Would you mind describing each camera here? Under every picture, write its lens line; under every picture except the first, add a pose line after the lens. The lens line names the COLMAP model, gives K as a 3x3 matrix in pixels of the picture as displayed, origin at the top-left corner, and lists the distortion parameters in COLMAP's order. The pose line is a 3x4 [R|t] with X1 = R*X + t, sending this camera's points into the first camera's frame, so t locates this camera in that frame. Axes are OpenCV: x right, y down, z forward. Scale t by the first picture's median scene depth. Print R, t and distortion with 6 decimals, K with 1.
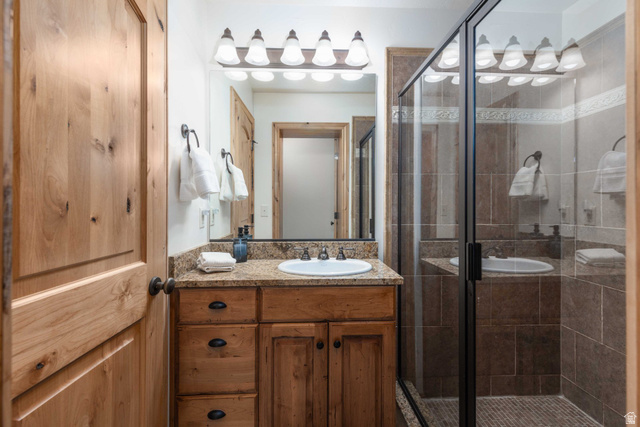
lens RADIAL K [[283.5, 0, 320.0], [0, 283.5, 213.5], [0, 0, 1]] dist [-0.016697, -0.000022]
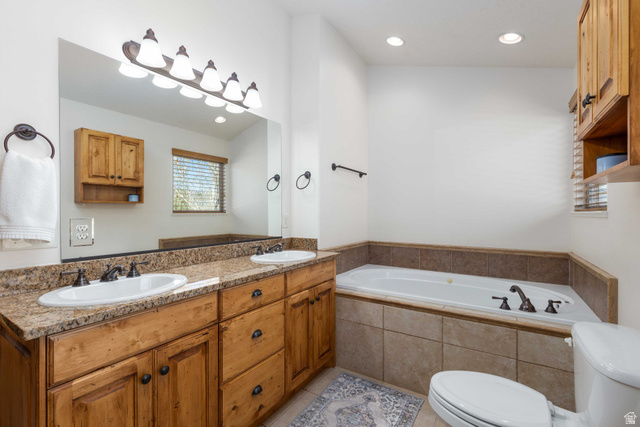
lens RADIAL K [[295.3, 0, 321.0], [0, 295.3, 217.3], [0, 0, 1]] dist [-0.000882, -0.000162]
pose [[0.577493, 0.001240, 0.816395, -0.687903], [0.017950, 0.999738, -0.014216, -0.000006], [-0.816198, 0.022864, 0.577320, -0.021418]]
